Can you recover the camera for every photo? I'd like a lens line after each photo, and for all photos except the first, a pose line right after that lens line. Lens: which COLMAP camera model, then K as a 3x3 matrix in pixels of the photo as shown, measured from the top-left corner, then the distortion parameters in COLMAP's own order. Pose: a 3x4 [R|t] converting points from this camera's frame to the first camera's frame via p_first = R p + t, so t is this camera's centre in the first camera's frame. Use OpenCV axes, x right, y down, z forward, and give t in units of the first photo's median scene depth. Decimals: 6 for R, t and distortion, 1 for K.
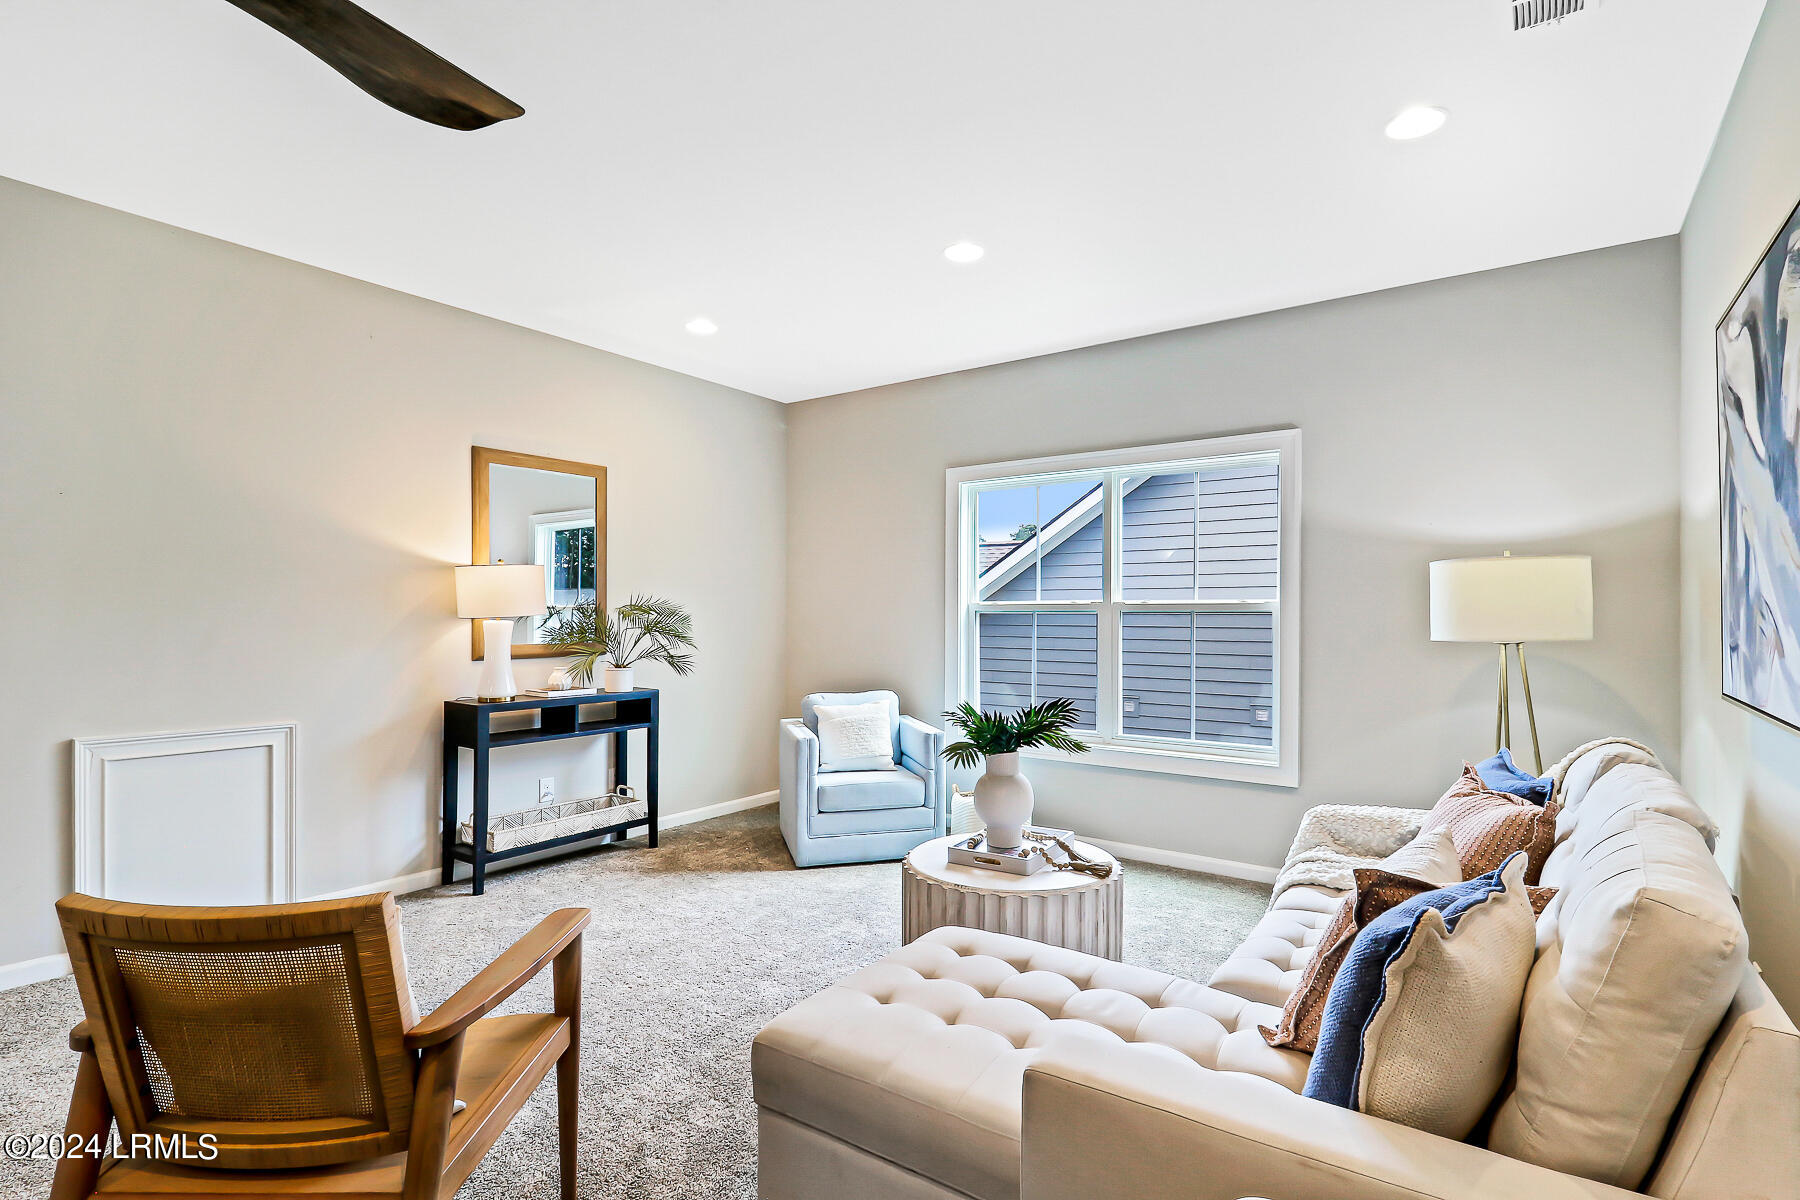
lens RADIAL K [[864.9, 0, 899.3], [0, 864.9, 607.1], [0, 0, 1]] dist [0.004589, -0.002669]
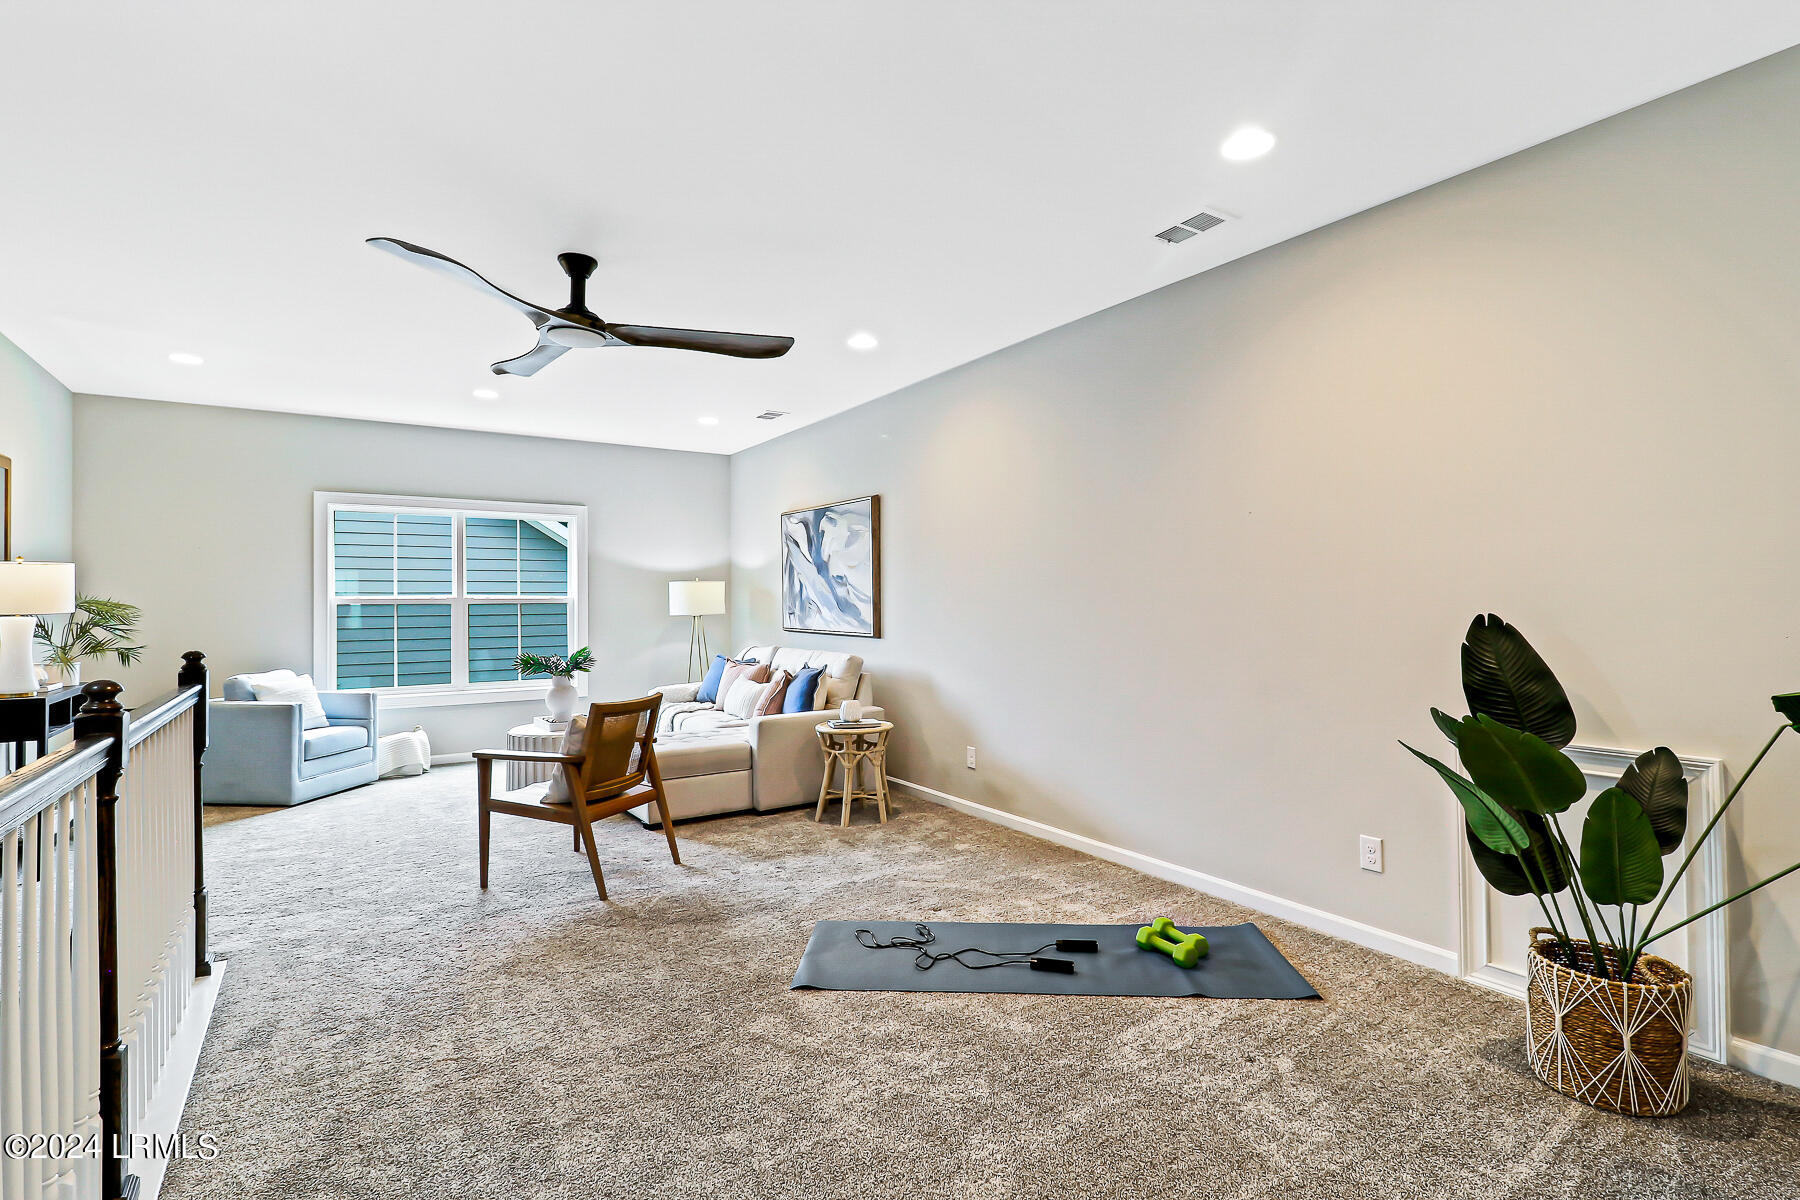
lens RADIAL K [[864.9, 0, 898.4], [0, 864.9, 596.2], [0, 0, 1]] dist [0.004589, -0.002669]
pose [[0.376027, -0.000839, 0.926609, -0.971709], [-0.001252, 0.999998, 0.001414, -0.012284], [-0.926608, -0.001692, 0.376025, -0.316649]]
